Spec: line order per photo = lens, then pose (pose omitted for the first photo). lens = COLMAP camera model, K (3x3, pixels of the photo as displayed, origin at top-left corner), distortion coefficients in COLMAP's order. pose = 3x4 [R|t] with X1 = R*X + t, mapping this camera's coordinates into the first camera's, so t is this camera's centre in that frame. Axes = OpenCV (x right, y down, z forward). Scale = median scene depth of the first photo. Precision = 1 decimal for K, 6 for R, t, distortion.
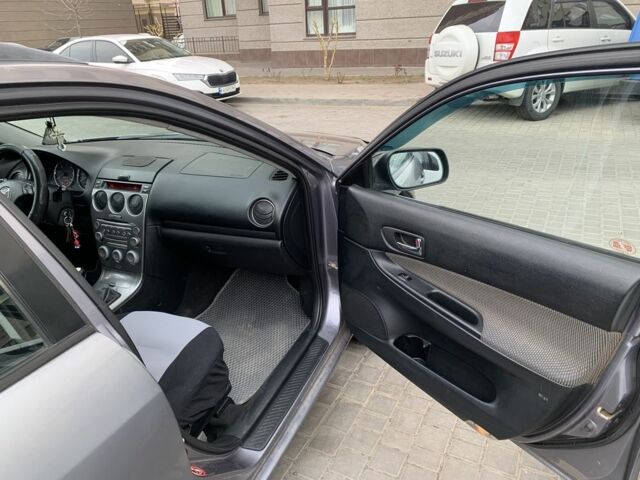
lens RADIAL K [[472.8, 0, 320.0], [0, 472.8, 240.0], [0, 0, 1]] dist [0.009340, 0.002938]
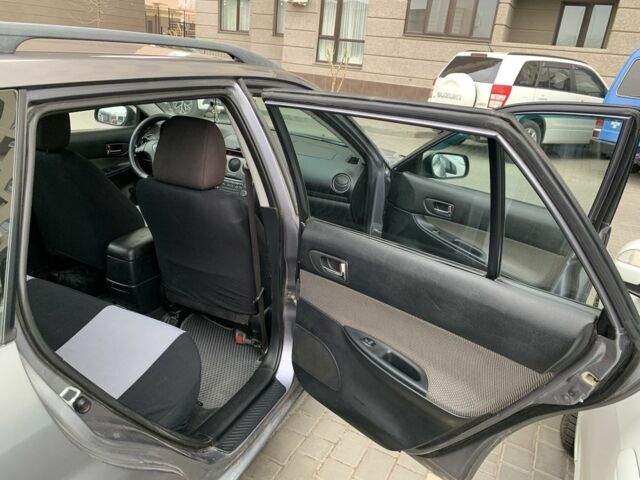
lens RADIAL K [[472.8, 0, 320.0], [0, 472.8, 240.0], [0, 0, 1]] dist [0.009340, 0.002938]
pose [[0.990555, 0.125691, 0.054794, -0.056021], [-0.123014, 0.991155, -0.049786, 0.045722], [-0.060567, 0.042576, 0.997256, -0.105079]]
